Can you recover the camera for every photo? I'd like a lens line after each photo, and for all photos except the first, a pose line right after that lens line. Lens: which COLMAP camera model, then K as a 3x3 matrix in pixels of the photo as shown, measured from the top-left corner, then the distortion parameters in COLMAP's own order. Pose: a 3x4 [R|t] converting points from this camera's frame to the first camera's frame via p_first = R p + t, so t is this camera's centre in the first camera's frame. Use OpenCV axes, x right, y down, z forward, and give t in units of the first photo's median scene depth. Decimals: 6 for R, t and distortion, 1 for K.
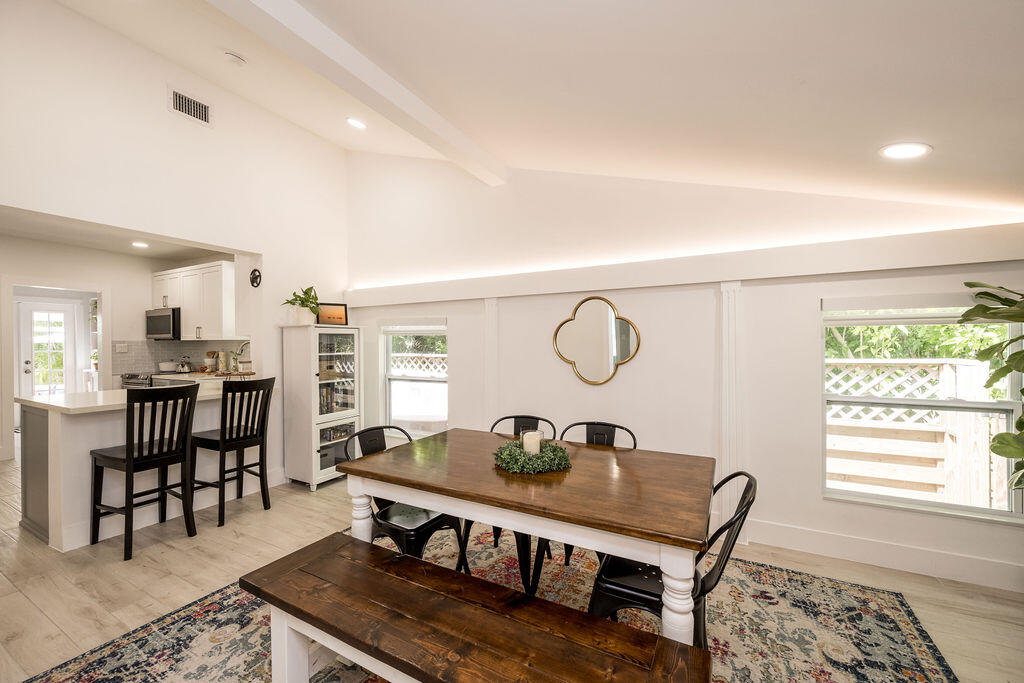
lens RADIAL K [[403.0, 0, 510.5], [0, 403.0, 342.3], [0, 0, 1]] dist [0.000587, -0.000382]
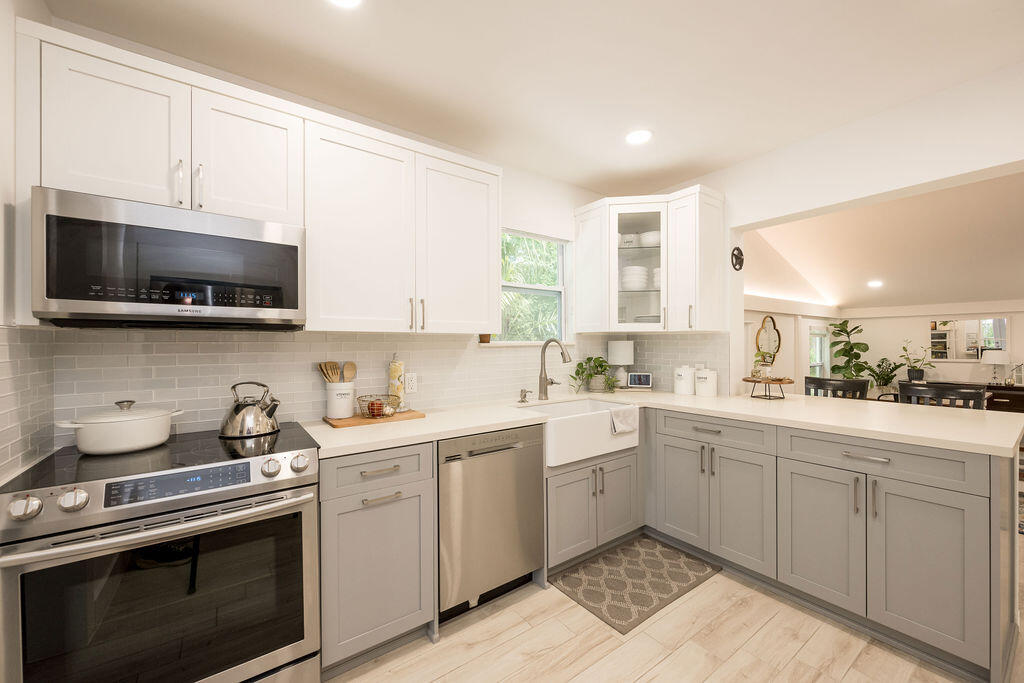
lens RADIAL K [[403.0, 0, 510.5], [0, 403.0, 342.3], [0, 0, 1]] dist [0.000587, -0.000382]
pose [[0.426458, 0.007436, 0.904477, -1.533716], [0.001471, 0.999959, -0.008915, 0.011489], [-0.904506, 0.005133, 0.426429, 1.066213]]
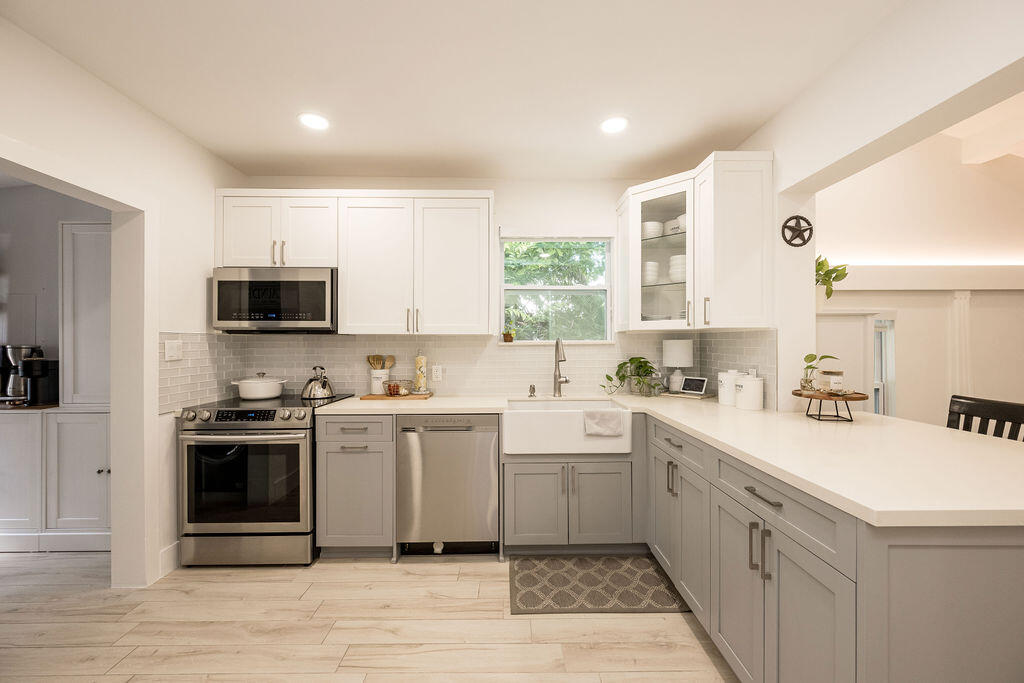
lens RADIAL K [[405.1, 0, 512.6], [0, 405.1, 338.4], [0, 0, 1]] dist [-0.000432, -0.000134]
pose [[0.871862, 0.011134, 0.489626, -1.288157], [-0.004054, 0.999871, -0.015520, 0.011303], [-0.489736, 0.011546, 0.871794, 0.683326]]
